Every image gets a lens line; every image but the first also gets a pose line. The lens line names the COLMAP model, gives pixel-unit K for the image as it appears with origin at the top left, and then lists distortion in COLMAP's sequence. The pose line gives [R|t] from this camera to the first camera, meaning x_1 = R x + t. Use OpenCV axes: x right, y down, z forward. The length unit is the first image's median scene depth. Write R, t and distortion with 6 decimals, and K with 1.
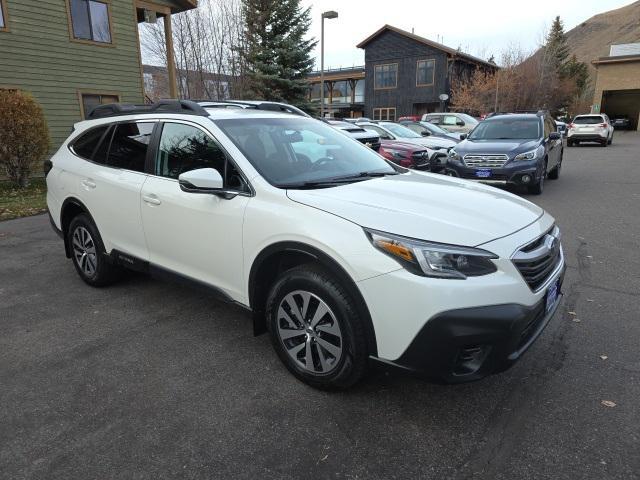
lens RADIAL K [[433.4, 0, 315.2], [0, 433.4, 236.4], [0, 0, 1]] dist [0.038868, -0.029300]
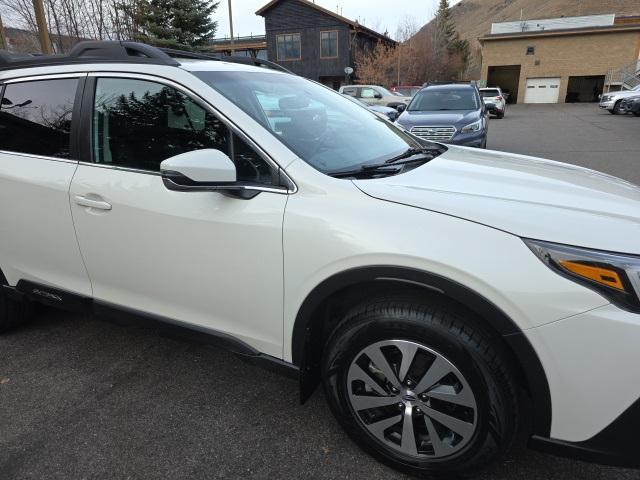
lens RADIAL K [[433.4, 0, 325.3], [0, 433.4, 241.4], [0, 0, 1]] dist [0.038868, -0.029300]
pose [[0.968946, -0.078653, 0.234429, -0.158553], [0.063726, 0.995467, 0.070595, -0.040454], [-0.238919, -0.053463, 0.969567, 0.241543]]
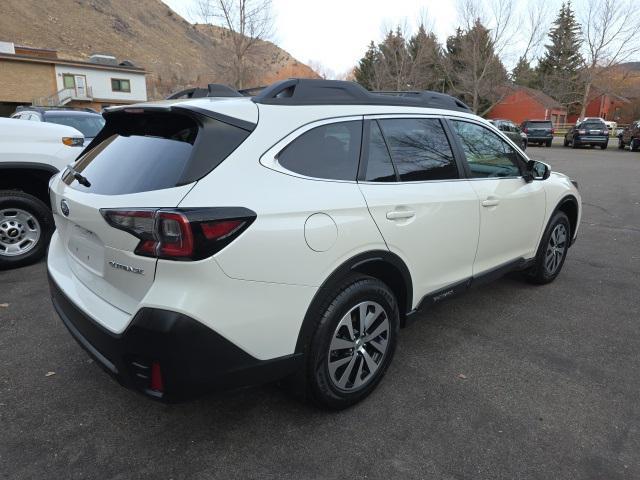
lens RADIAL K [[433.4, 0, 323.1], [0, 433.4, 235.9], [0, 0, 1]] dist [0.038868, -0.029300]
pose [[0.126350, -0.228322, 0.965352, -0.839502], [0.226453, 0.954094, 0.196020, -0.179318], [-0.965792, 0.193839, 0.172254, 0.779656]]
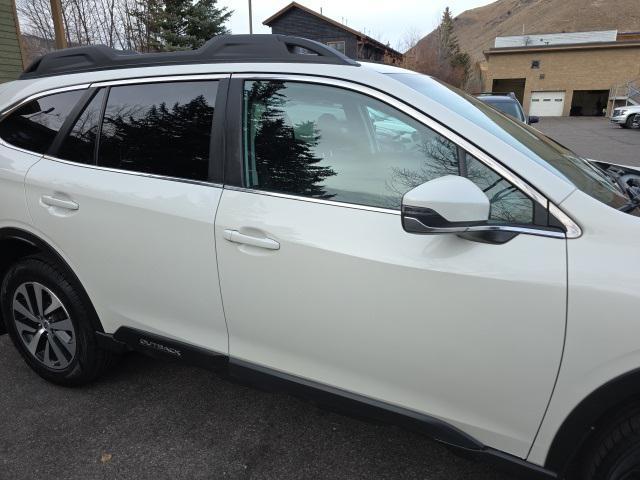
lens RADIAL K [[433.4, 0, 325.0], [0, 433.4, 237.9], [0, 0, 1]] dist [0.038868, -0.029300]
pose [[0.966549, -0.061003, 0.249121, -0.321315], [0.051789, 0.997715, 0.043382, -0.079163], [-0.251198, -0.029029, 0.967500, 0.396753]]
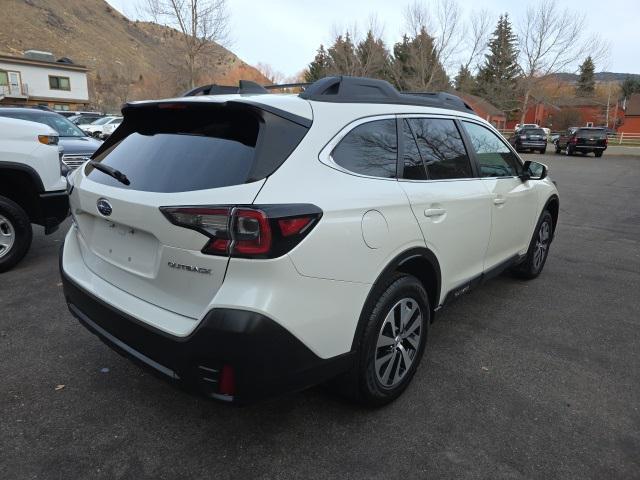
lens RADIAL K [[433.4, 0, 318.0], [0, 433.4, 236.3], [0, 0, 1]] dist [0.038868, -0.029300]
pose [[0.021454, -0.223624, 0.974439, -0.845511], [0.218664, 0.952116, 0.213687, -0.193226], [-0.975564, 0.208490, 0.069325, 0.860634]]
